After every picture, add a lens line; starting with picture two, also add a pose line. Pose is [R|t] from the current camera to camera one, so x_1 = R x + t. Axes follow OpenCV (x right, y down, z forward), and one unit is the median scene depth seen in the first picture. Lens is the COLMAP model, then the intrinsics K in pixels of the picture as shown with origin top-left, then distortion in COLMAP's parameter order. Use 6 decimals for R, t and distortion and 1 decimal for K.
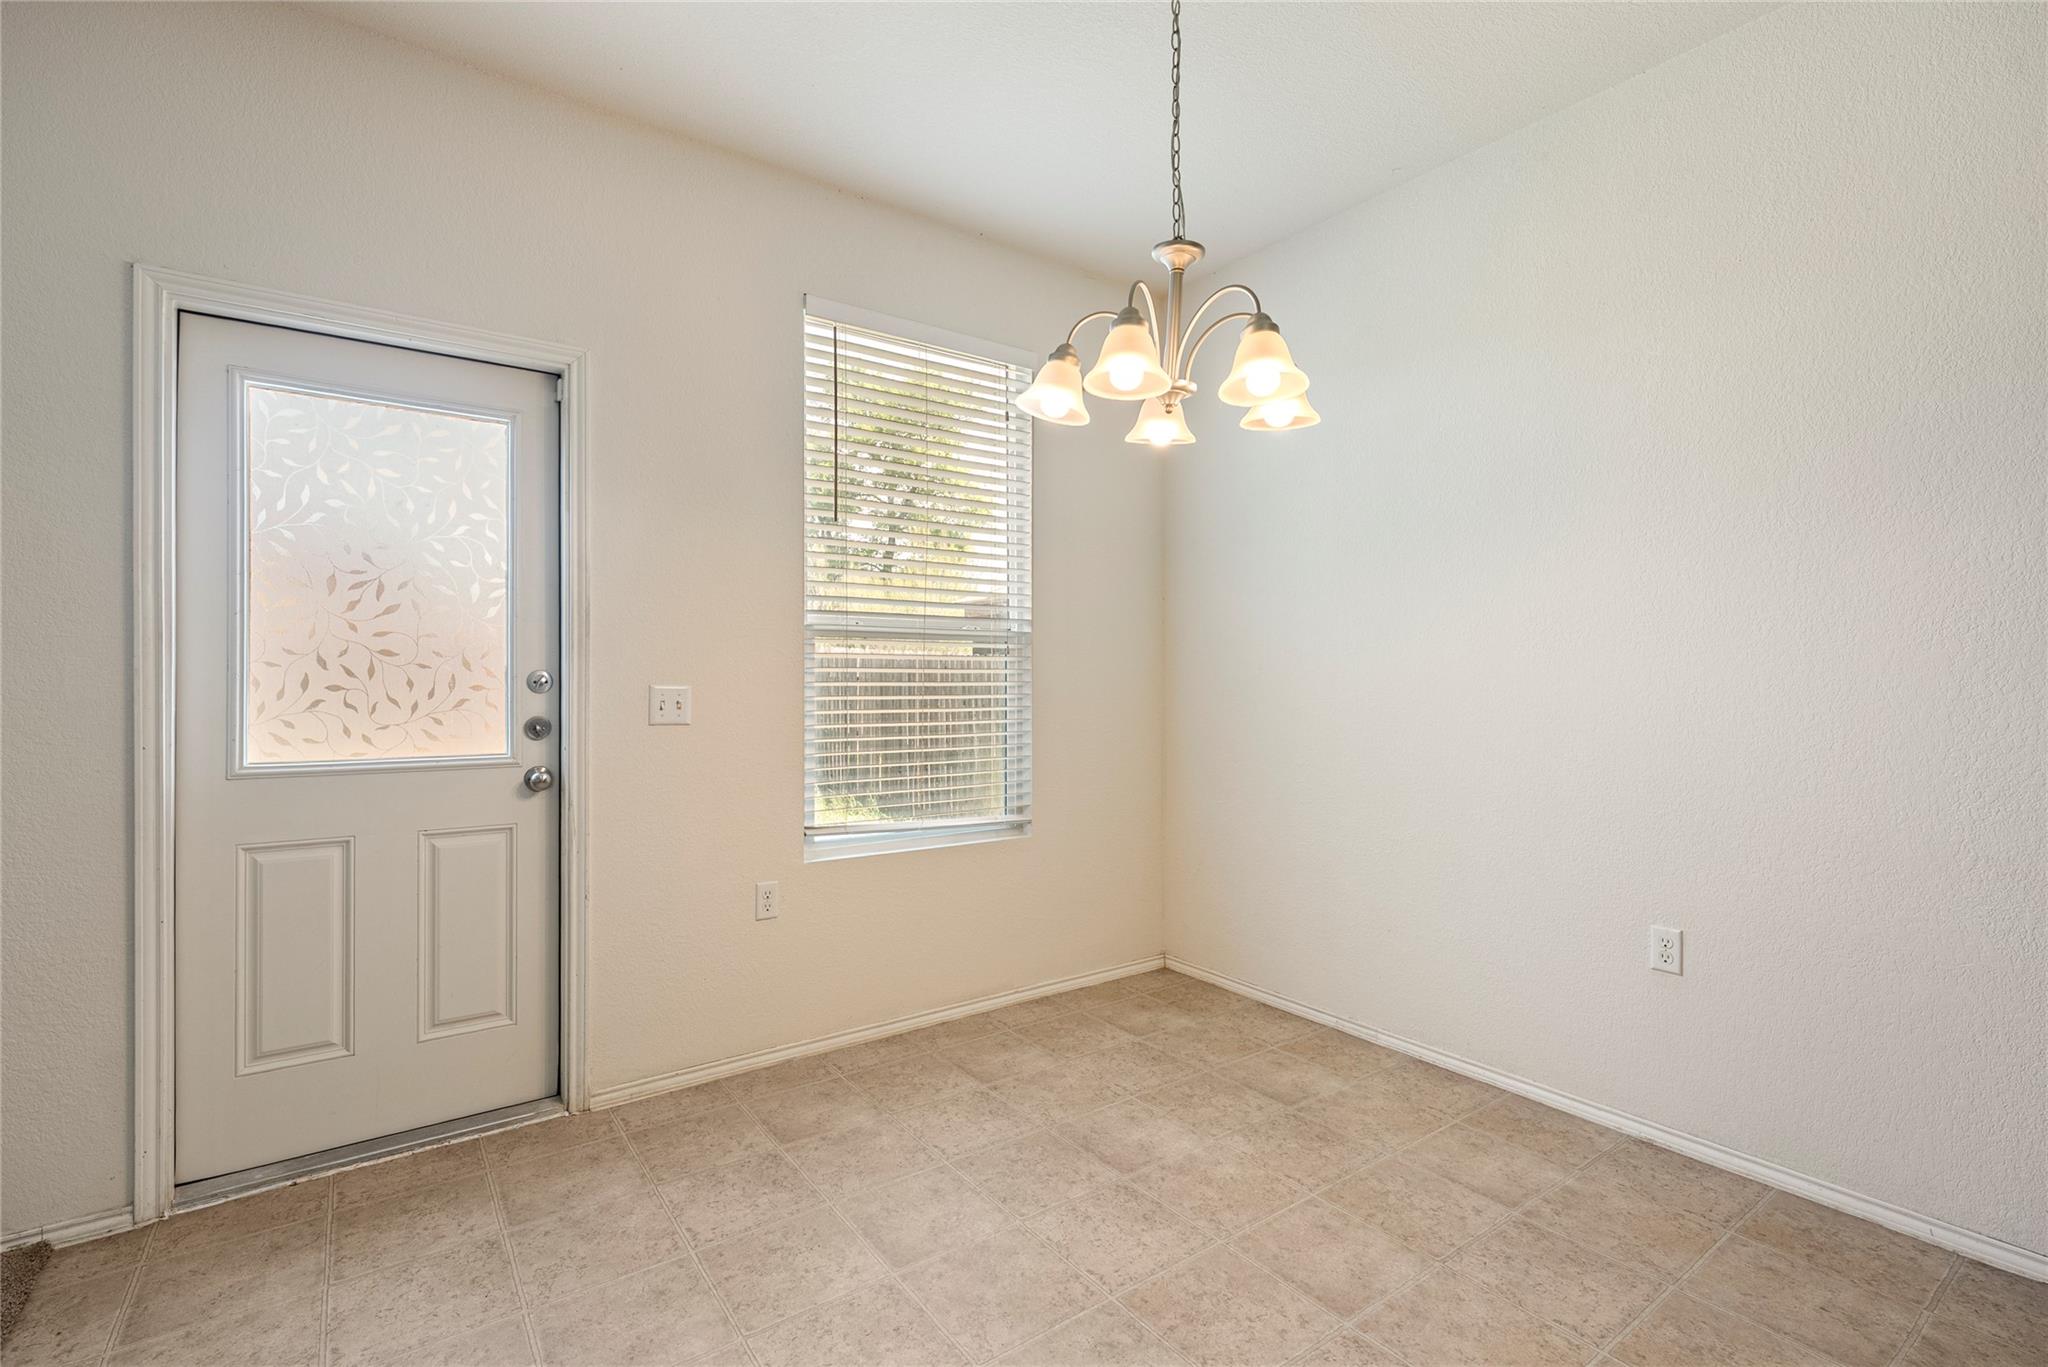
lens RADIAL K [[934.4, 0, 1025.8], [0, 934.4, 687.6], [0, 0, 1]] dist [0.005446, 0.000484]
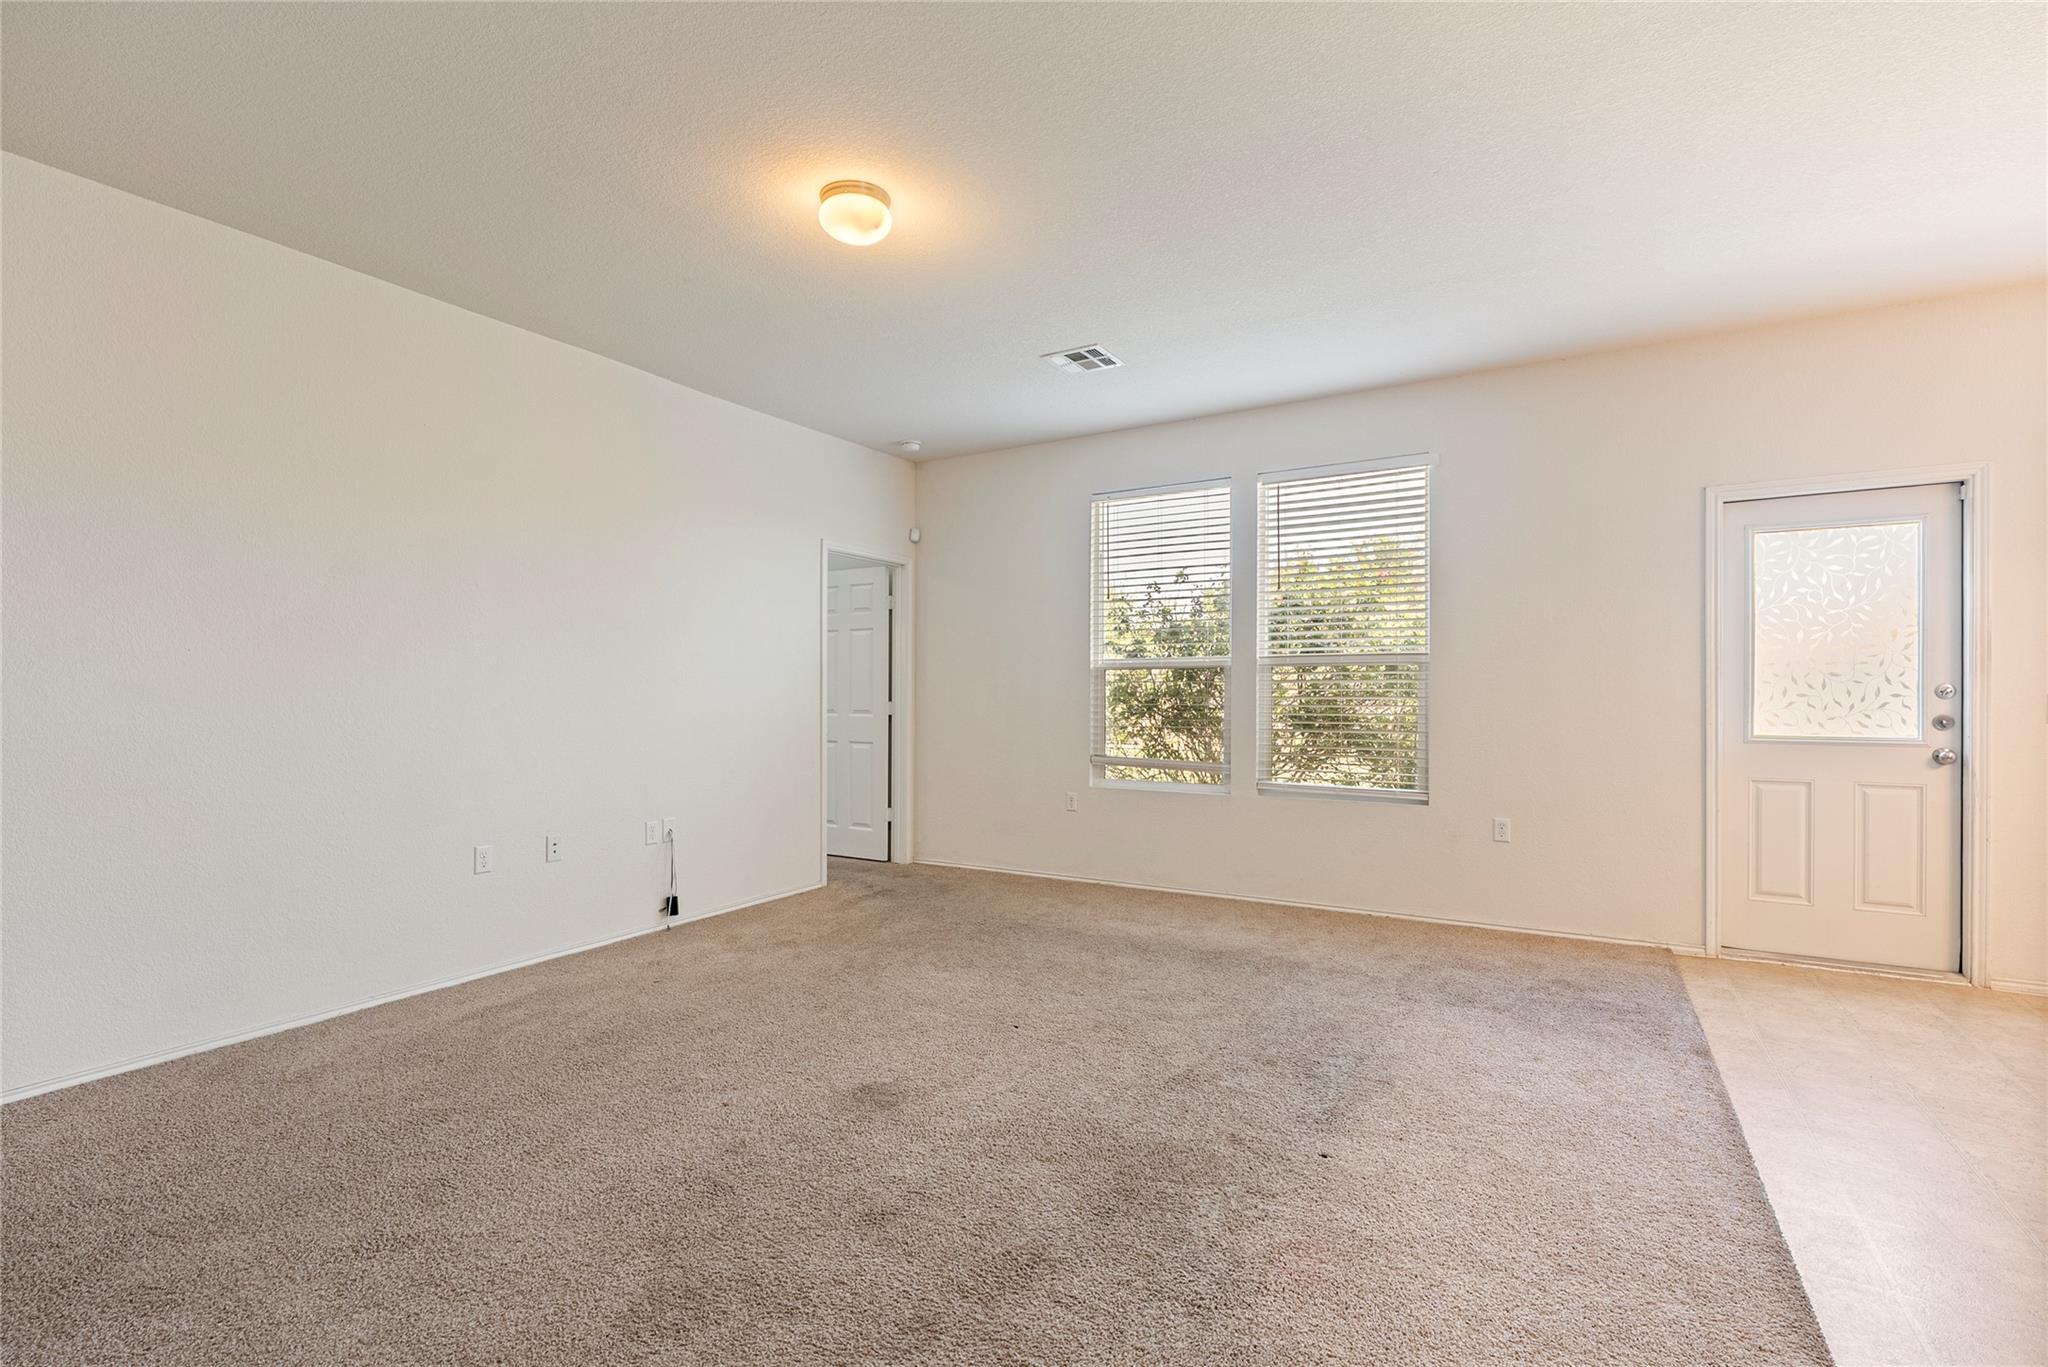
lens RADIAL K [[934.4, 0, 1020.5], [0, 934.4, 693.5], [0, 0, 1]] dist [0.005446, 0.000484]
pose [[0.409579, 0.004679, -0.912263, 0.255239], [-0.002005, 0.999989, 0.004228, -0.006940], [0.912273, 0.000097, 0.409584, -1.003977]]
